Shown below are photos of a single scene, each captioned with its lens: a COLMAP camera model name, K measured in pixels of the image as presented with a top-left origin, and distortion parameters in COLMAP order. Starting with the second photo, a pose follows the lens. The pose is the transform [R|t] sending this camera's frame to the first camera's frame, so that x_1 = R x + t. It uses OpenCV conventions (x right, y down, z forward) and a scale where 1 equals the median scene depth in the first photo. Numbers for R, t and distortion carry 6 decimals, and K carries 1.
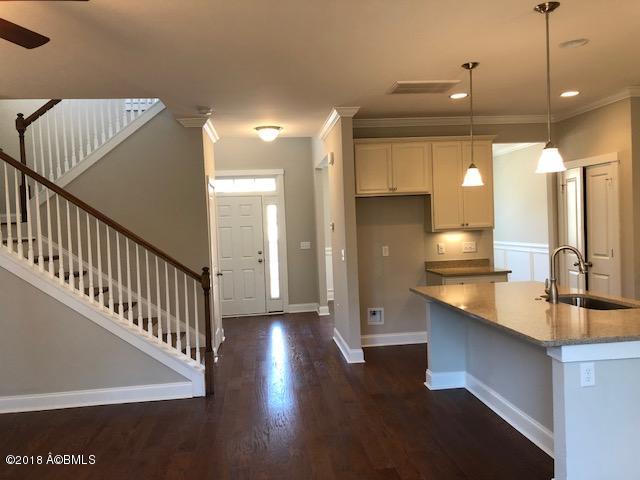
lens RADIAL K [[523.8, 0, 324.2], [0, 523.8, 240.0], [0, 0, 1]] dist [0.091707, -0.140658]
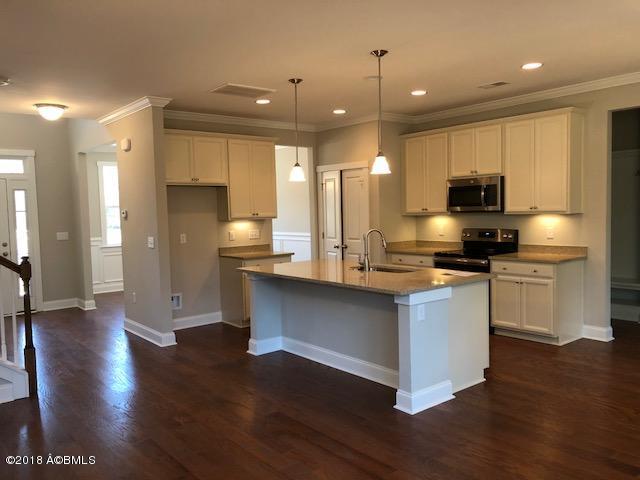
lens RADIAL K [[523.8, 0, 324.2], [0, 523.8, 240.0], [0, 0, 1]] dist [0.091707, -0.140658]
pose [[0.839849, -0.014689, 0.542622, -0.233239], [0.008354, 0.999865, 0.014138, 0.012334], [-0.542756, -0.007341, 0.839858, -0.036999]]
